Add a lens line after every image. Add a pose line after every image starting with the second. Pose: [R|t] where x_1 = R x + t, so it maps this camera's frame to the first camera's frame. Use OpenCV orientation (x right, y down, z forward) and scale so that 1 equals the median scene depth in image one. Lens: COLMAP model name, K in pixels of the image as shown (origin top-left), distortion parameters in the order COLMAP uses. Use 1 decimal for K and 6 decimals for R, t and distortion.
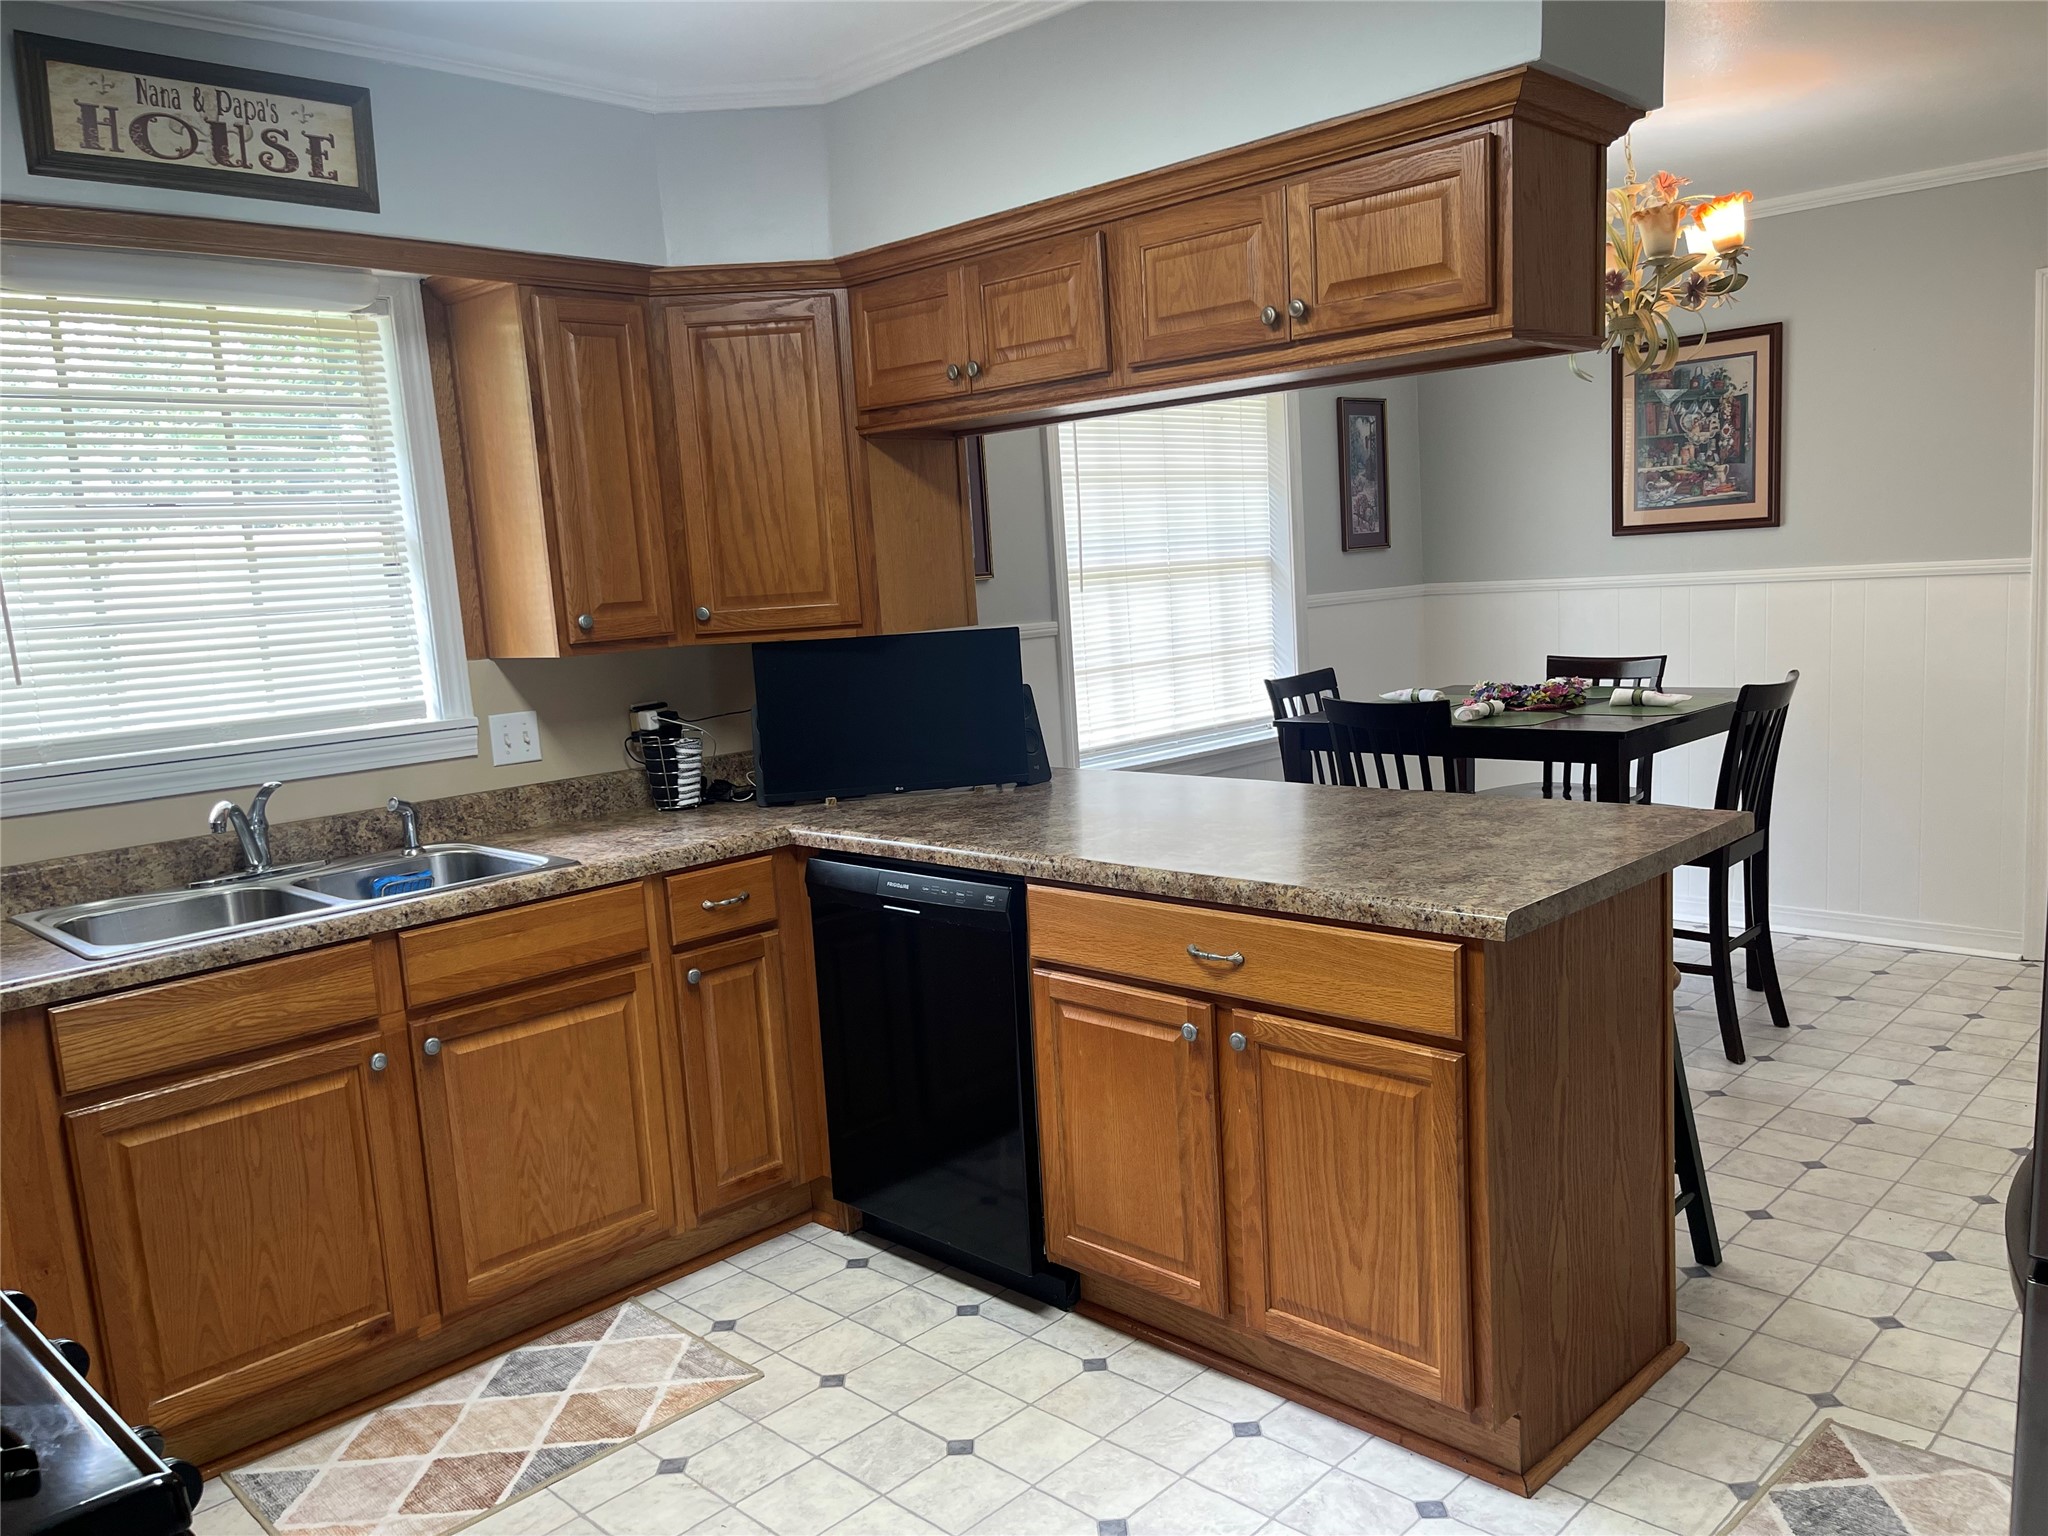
lens RADIAL K [[1575.4, 0, 1021.8], [0, 1575.4, 775.0], [0, 0, 1]] dist [0.087895, -0.113872]
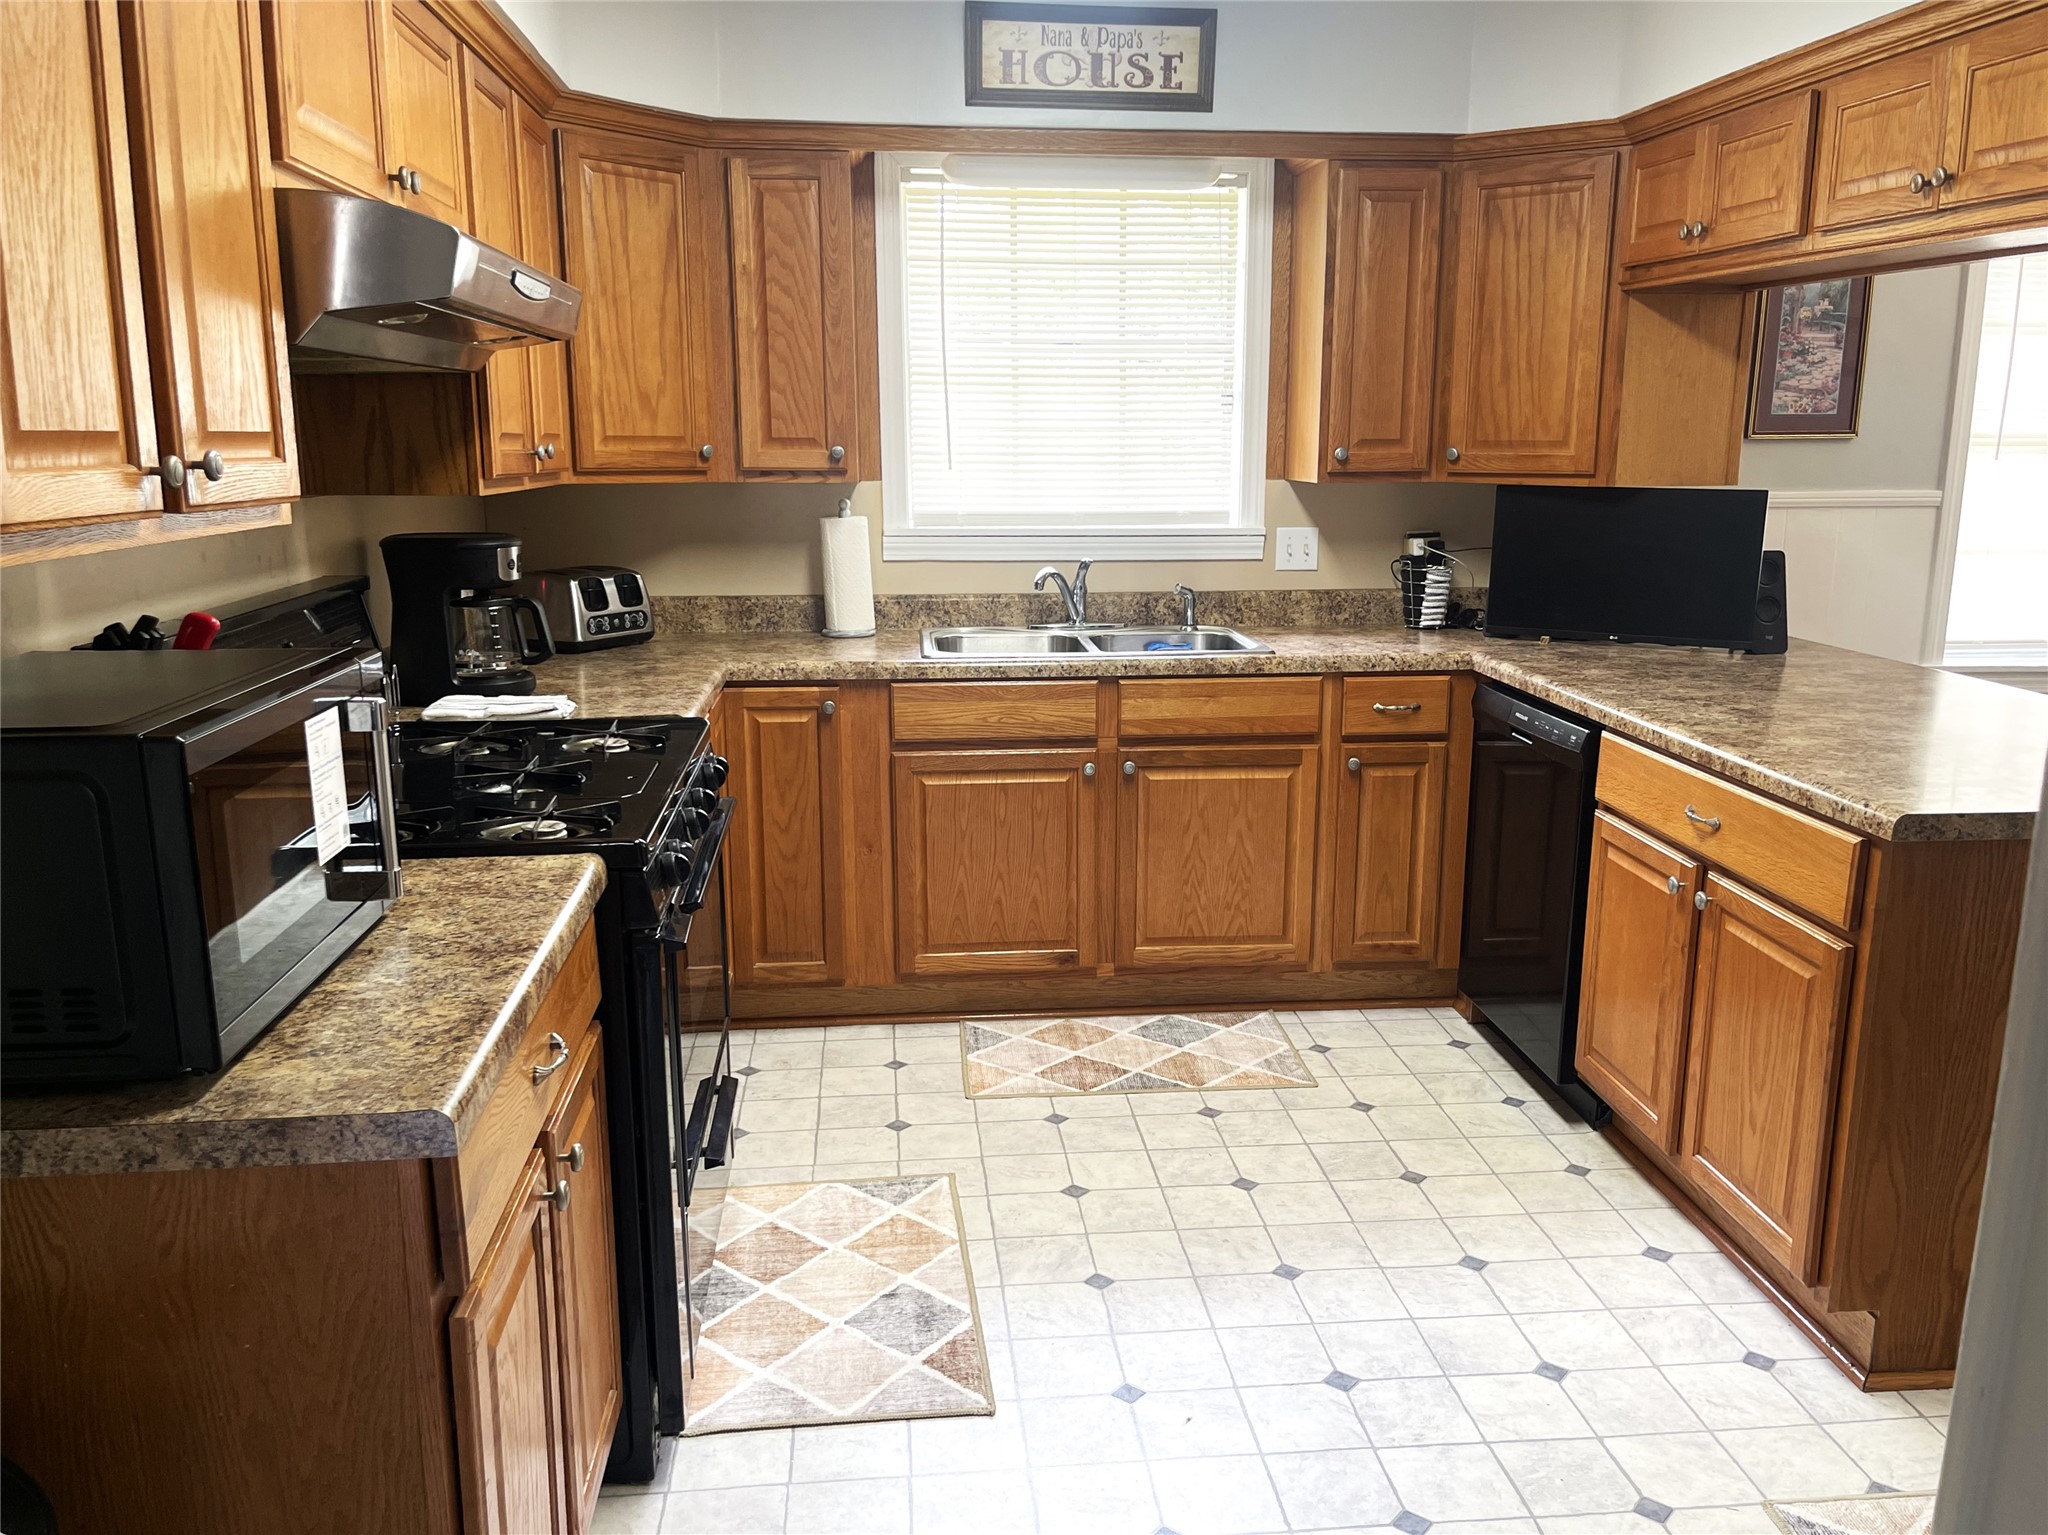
lens RADIAL K [[1657.3, 0, 1024.0], [0, 1657.3, 767.5], [0, 0, 1]] dist [0.104048, -0.136128]
pose [[0.764434, 0.193137, -0.615092, 0.379373], [-0.134989, 0.980874, 0.140228, -0.011593], [0.630411, -0.024165, 0.775885, -0.121841]]
